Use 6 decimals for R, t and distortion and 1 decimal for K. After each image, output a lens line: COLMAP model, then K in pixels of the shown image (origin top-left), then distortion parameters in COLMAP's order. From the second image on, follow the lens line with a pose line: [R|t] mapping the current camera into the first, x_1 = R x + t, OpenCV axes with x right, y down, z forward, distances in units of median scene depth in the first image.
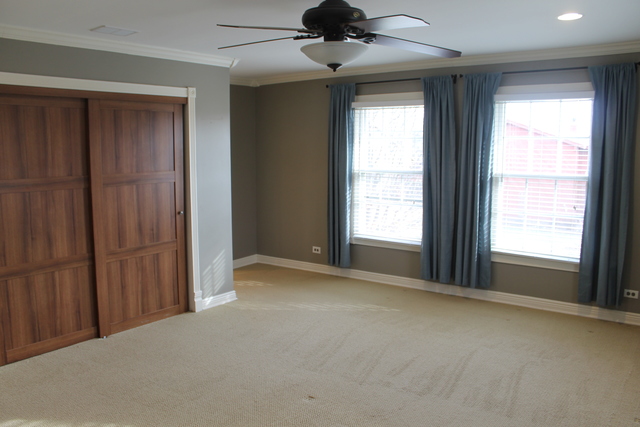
lens RADIAL K [[551.3, 0, 323.3], [0, 551.3, 214.0], [0, 0, 1]] dist [-0.148484, 0.150272]
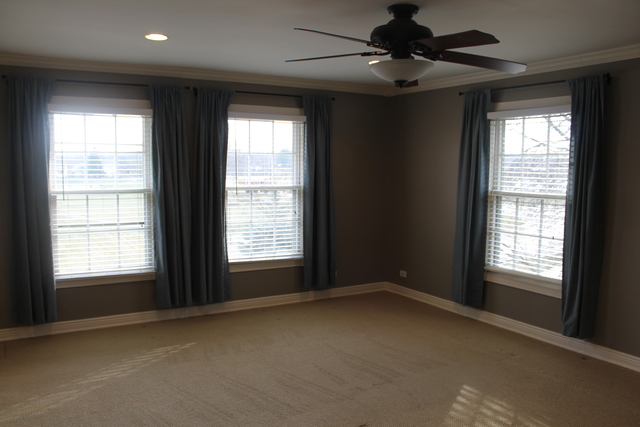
lens RADIAL K [[551.3, 0, 323.3], [0, 551.3, 214.0], [0, 0, 1]] dist [-0.148484, 0.150272]
pose [[0.367869, -0.081022, 0.926341, -0.583718], [0.104341, 0.993502, 0.045460, -0.052779], [-0.924005, 0.079932, 0.373932, 0.442960]]
